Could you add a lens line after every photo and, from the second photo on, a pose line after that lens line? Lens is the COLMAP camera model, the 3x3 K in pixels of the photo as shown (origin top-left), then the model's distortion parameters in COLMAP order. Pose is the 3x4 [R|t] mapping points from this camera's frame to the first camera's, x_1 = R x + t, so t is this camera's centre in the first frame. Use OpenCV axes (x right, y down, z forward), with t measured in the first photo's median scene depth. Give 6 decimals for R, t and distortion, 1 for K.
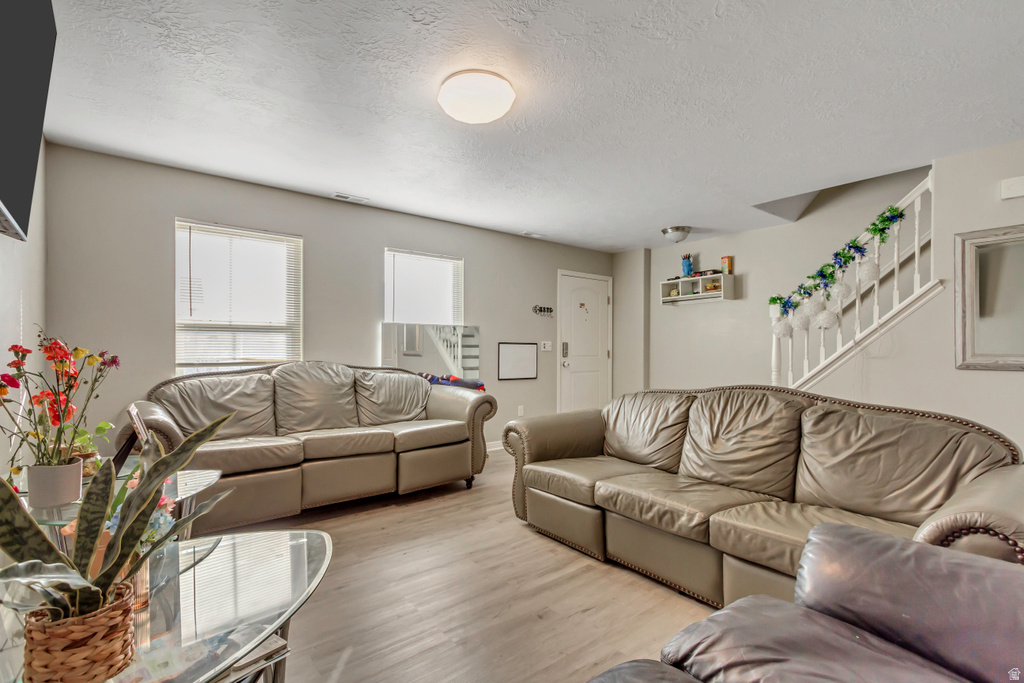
lens RADIAL K [[478.8, 0, 512.0], [0, 478.8, 341.5], [0, 0, 1]] dist [0.000777, -0.000369]
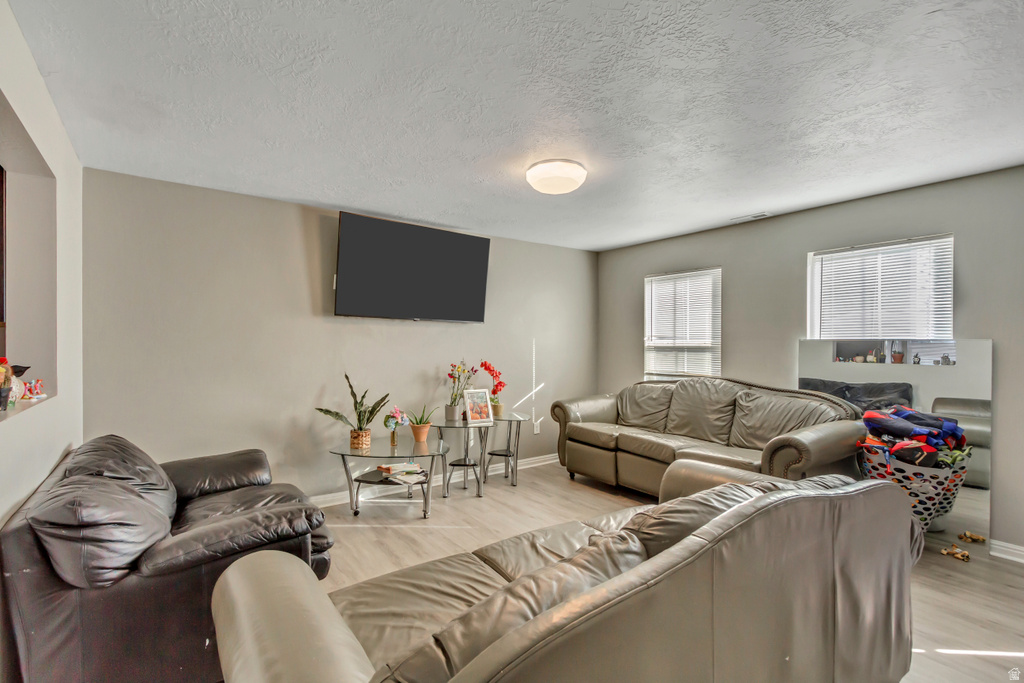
lens RADIAL K [[478.8, 0, 512.0], [0, 478.8, 341.5], [0, 0, 1]] dist [0.000777, -0.000369]
pose [[-0.052198, -0.006401, -0.998616, 0.729008], [0.009230, 0.999934, -0.006892, -0.040940], [0.998594, -0.009577, -0.052135, 0.585200]]
